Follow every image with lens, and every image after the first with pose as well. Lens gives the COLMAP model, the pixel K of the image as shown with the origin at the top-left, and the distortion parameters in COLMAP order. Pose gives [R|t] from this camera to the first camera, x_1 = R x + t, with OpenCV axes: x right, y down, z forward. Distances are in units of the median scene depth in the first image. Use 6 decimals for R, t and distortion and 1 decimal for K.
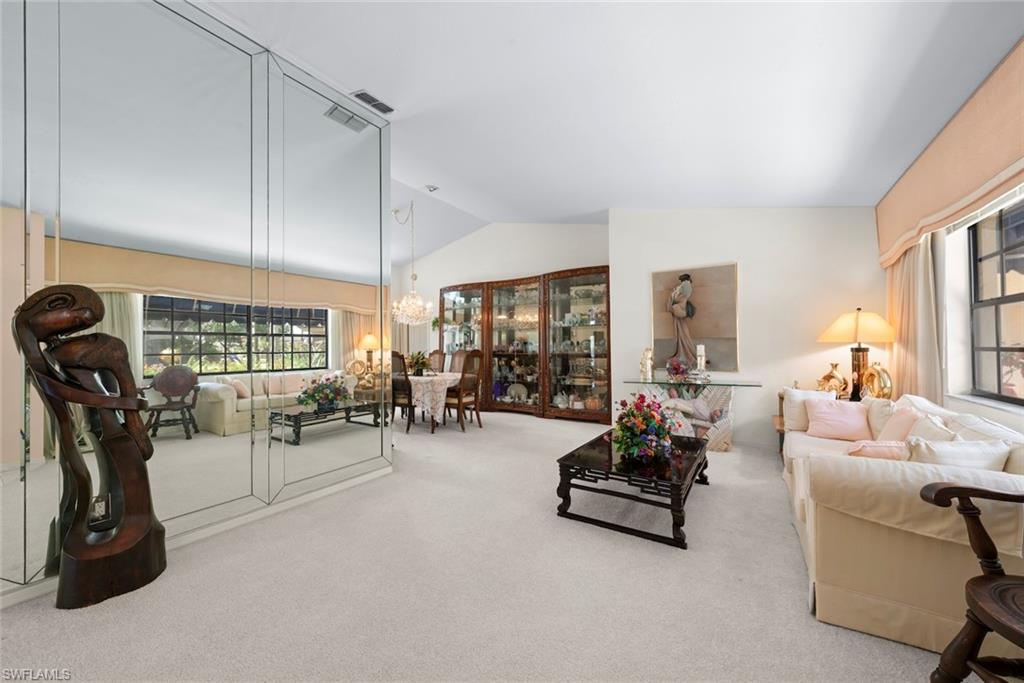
lens RADIAL K [[368.9, 0, 513.5], [0, 368.9, 340.0], [0, 0, 1]] dist [-0.000806, -0.000349]
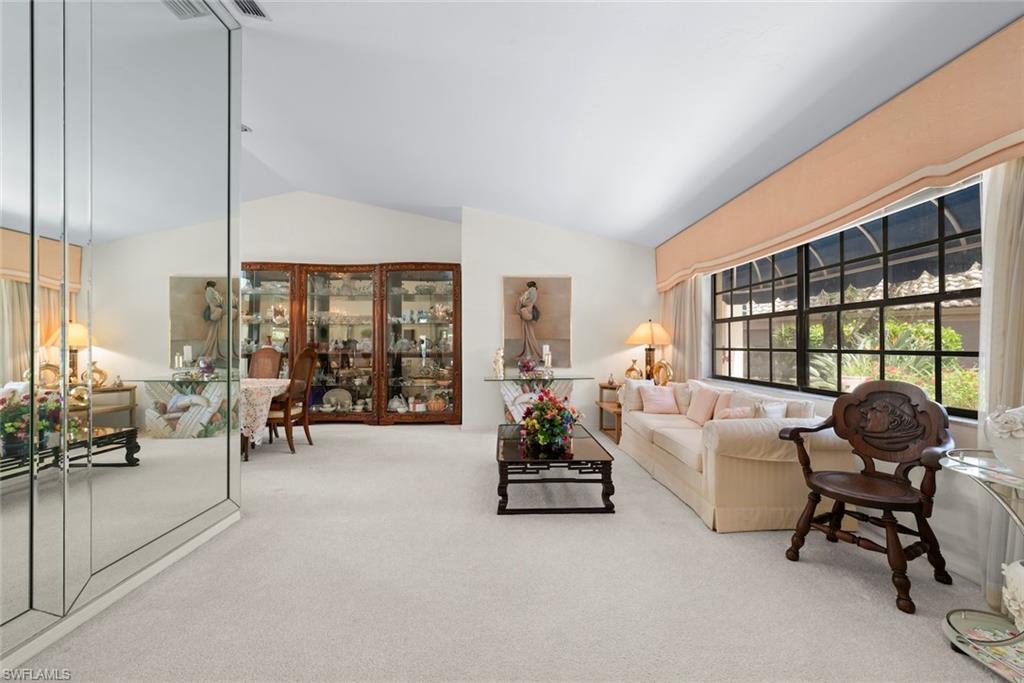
lens RADIAL K [[386.1, 0, 515.7], [0, 386.1, 343.0], [0, 0, 1]] dist [-0.001259, -0.001243]
pose [[0.823749, 0.012160, 0.566824, -0.247791], [-0.017918, 0.999829, 0.004590, 0.003084], [-0.566671, -0.013938, 0.823826, 0.066906]]
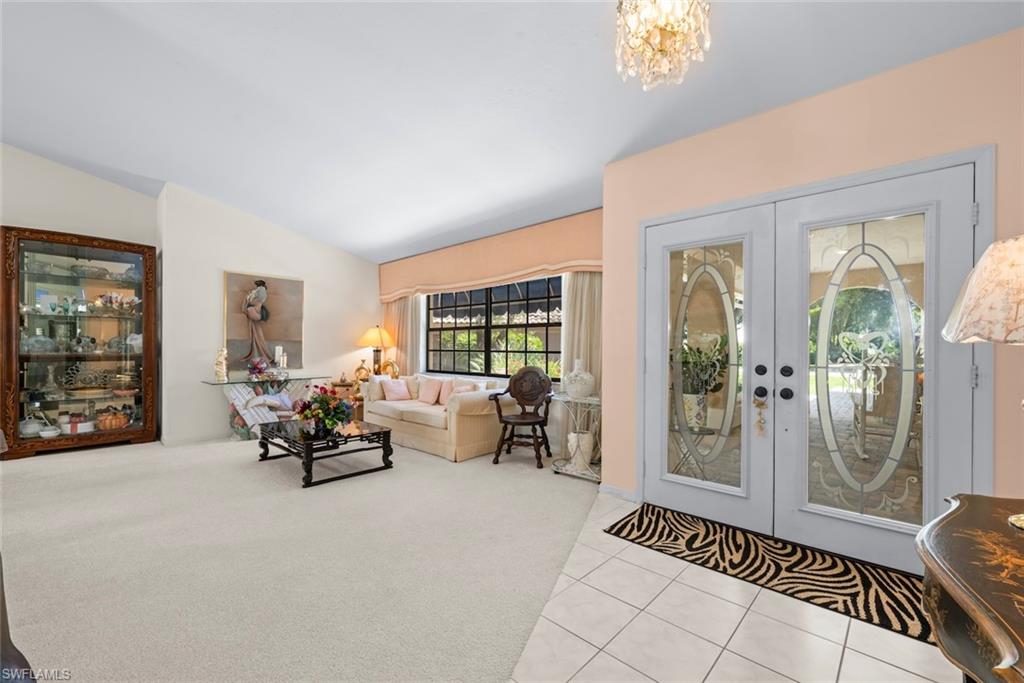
lens RADIAL K [[411.1, 0, 507.4], [0, 411.1, 346.6], [0, 0, 1]] dist [-0.001512, 0.000090]
pose [[0.186579, 0.013035, 0.982353, -0.609748], [-0.027515, 0.999589, -0.008038, 0.005048], [-0.982055, -0.025530, 0.186861, 0.065861]]
